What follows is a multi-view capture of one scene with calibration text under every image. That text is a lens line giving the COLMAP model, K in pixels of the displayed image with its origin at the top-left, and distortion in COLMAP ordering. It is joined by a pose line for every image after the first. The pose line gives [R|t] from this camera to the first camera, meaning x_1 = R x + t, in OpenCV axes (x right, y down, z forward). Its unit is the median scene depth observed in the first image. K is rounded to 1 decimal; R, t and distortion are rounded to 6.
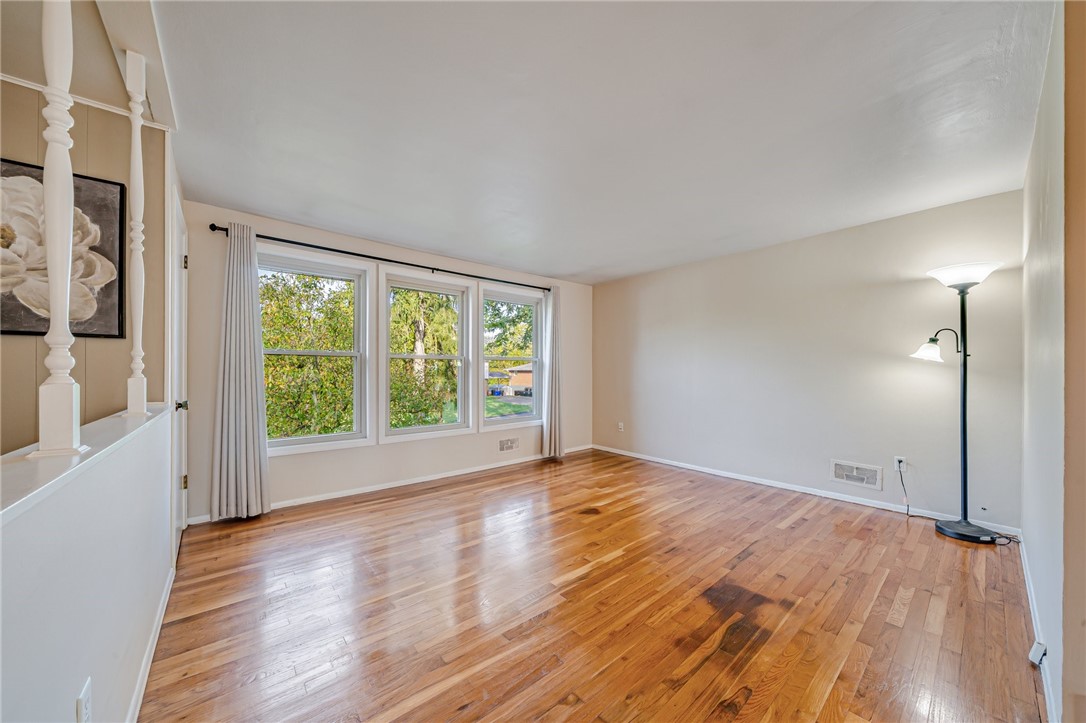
lens RADIAL K [[376.1, 0, 542.9], [0, 376.1, 367.5], [0, 0, 1]] dist [-0.000694, -0.000033]
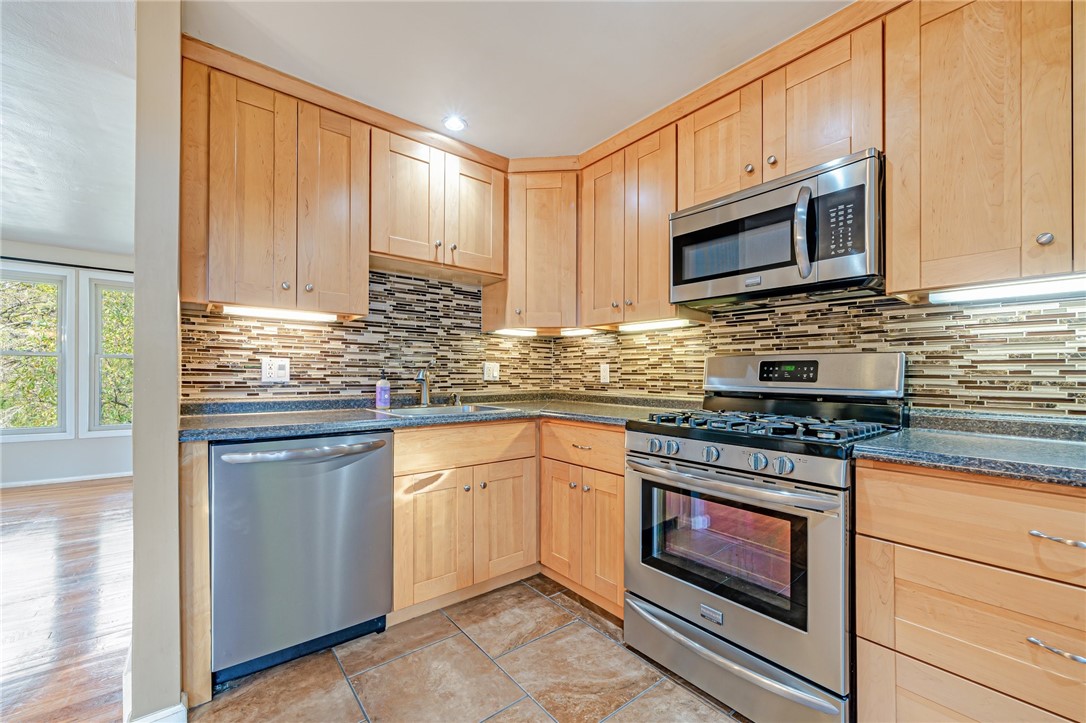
lens RADIAL K [[437.5, 0, 532.8], [0, 437.5, 371.3], [0, 0, 1]] dist [-0.002451, -0.000104]
pose [[0.999567, 0.008743, -0.028106, 0.985224], [-0.008597, 0.999949, 0.005306, -0.003749], [0.028151, -0.005062, 0.999591, -0.215147]]
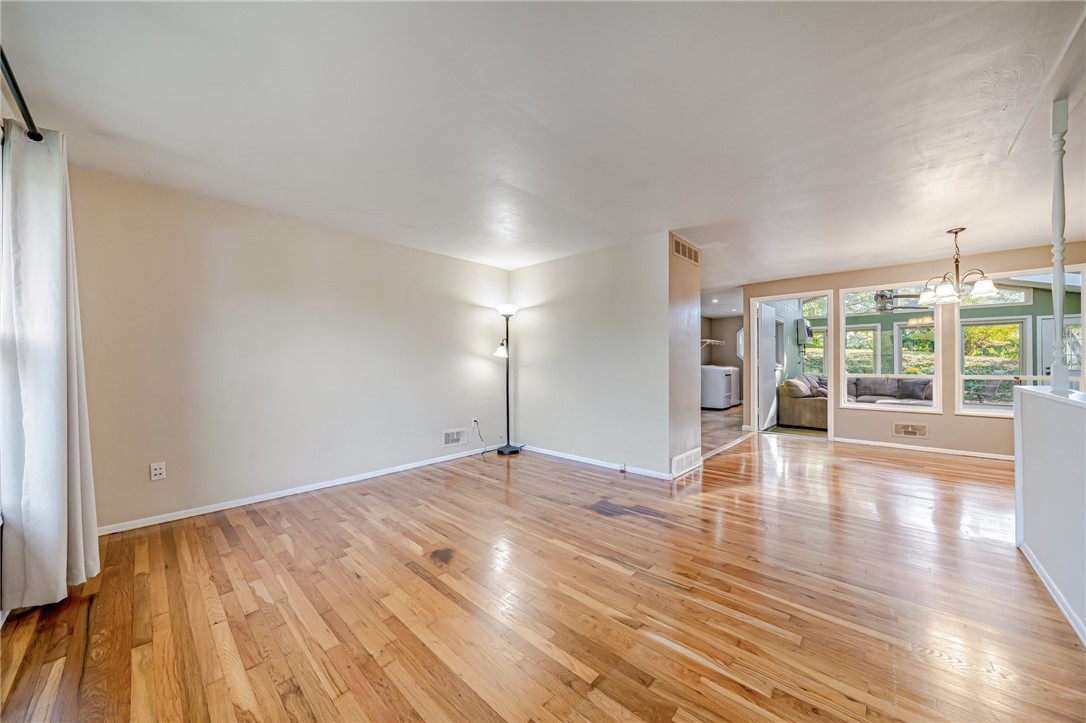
lens RADIAL K [[378.4, 0, 543.0], [0, 378.4, 361.5], [0, 0, 1]] dist [-0.001539, -0.000142]
pose [[-0.125640, 0.006469, 0.992055, -0.580406], [-0.007801, 0.999941, -0.007509, 0.012844], [-0.992045, -0.008683, -0.125582, 0.842740]]
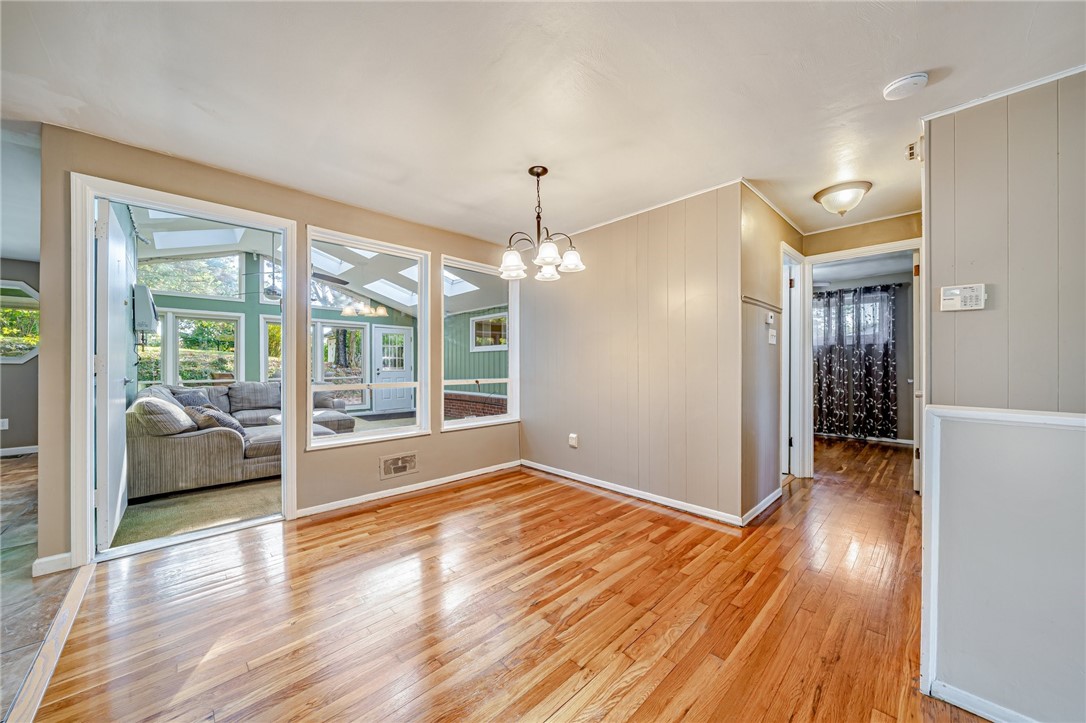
lens RADIAL K [[389.3, 0, 537.1], [0, 389.3, 363.7], [0, 0, 1]] dist [-0.001028, -0.000140]
pose [[-0.998535, 0.001406, -0.054086, 0.411591], [0.002011, 0.999936, -0.011130, 0.003687], [0.054067, -0.011223, -0.998474, 0.275307]]
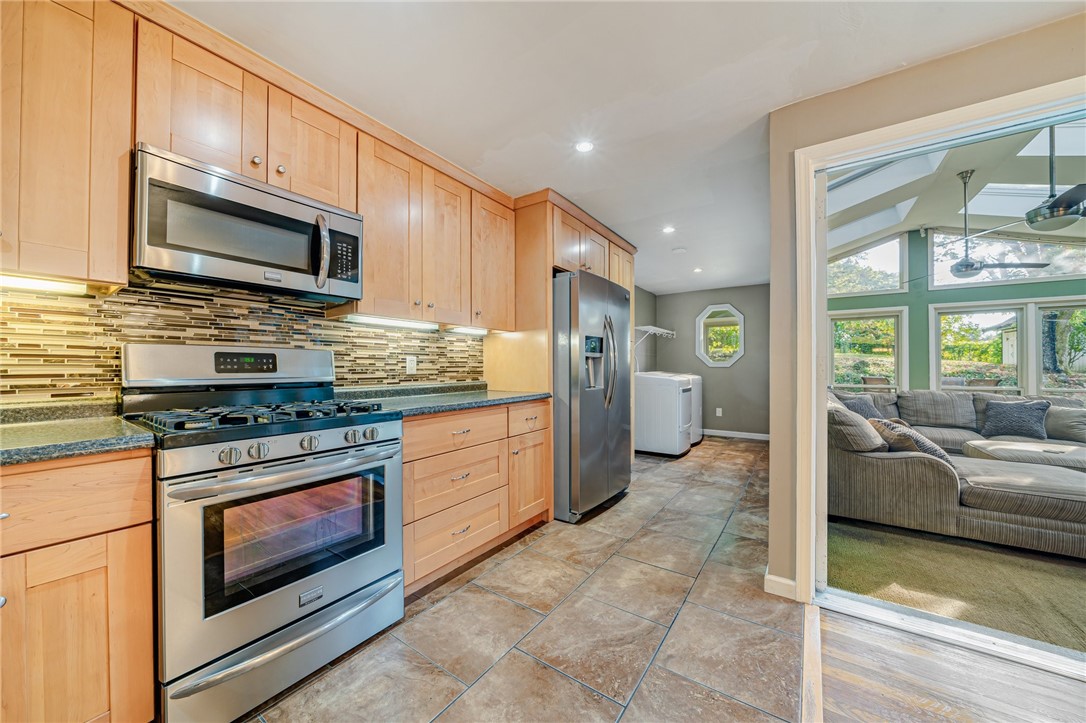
lens RADIAL K [[386.7, 0, 537.7], [0, 386.7, 364.4], [0, 0, 1]] dist [-0.009755, 0.000077]
pose [[-0.261807, 0.007348, 0.965092, 0.704342], [-0.010012, 0.999897, -0.010329, -0.000243], [-0.965068, -0.012367, -0.261707, 0.101806]]
